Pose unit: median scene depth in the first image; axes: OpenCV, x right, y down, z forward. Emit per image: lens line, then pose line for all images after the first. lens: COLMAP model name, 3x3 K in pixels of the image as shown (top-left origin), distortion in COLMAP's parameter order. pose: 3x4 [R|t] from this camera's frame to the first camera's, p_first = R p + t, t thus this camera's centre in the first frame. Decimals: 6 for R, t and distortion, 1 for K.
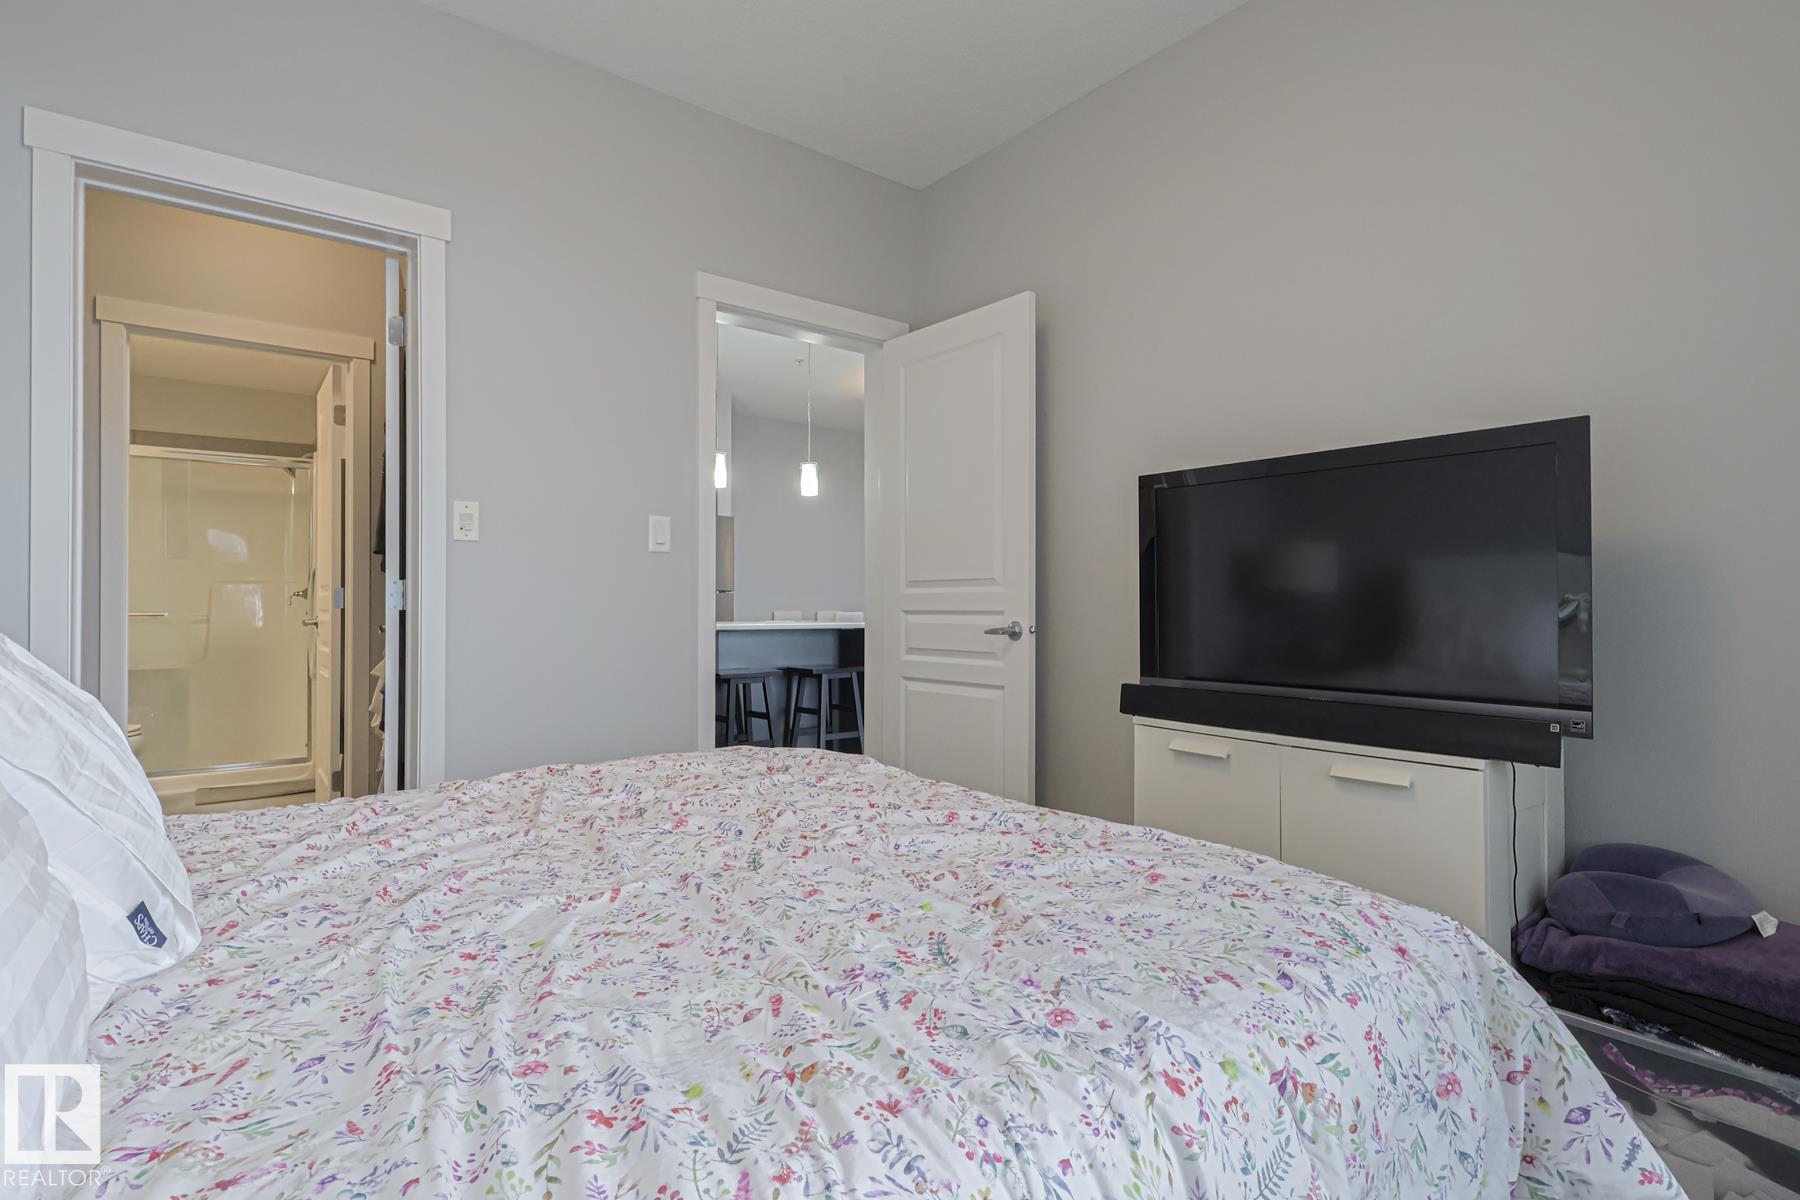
lens RADIAL K [[870.7, 0, 900.0], [0, 870.7, 600.0], [0, 0, 1]] dist [-0.001262, 0.000466]
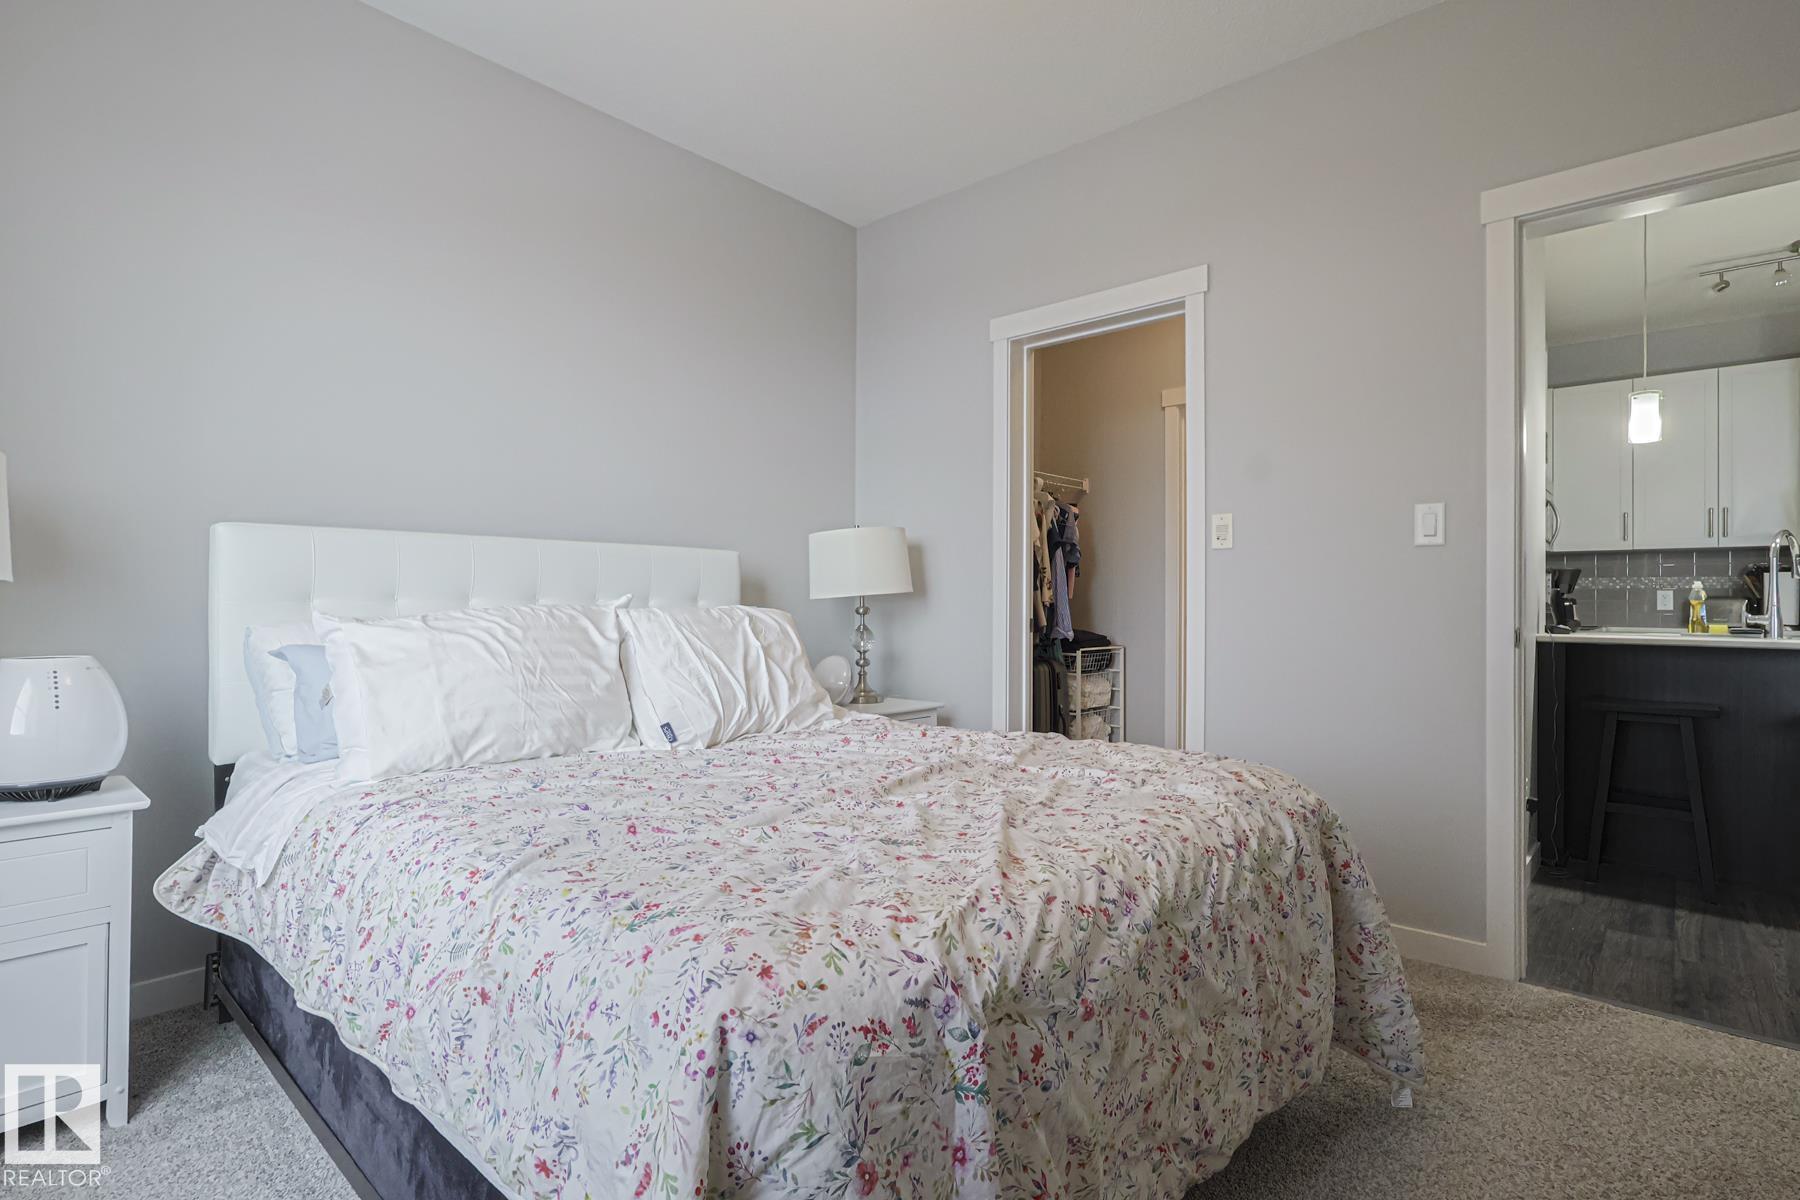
lens RADIAL K [[870.7, 0, 900.0], [0, 870.7, 600.0], [0, 0, 1]] dist [-0.001262, 0.000466]
pose [[0.196049, -0.004396, -0.980584, 1.527093], [0.000660, 0.999990, -0.004351, 0.007520], [0.980594, 0.000206, 0.196050, 1.039110]]
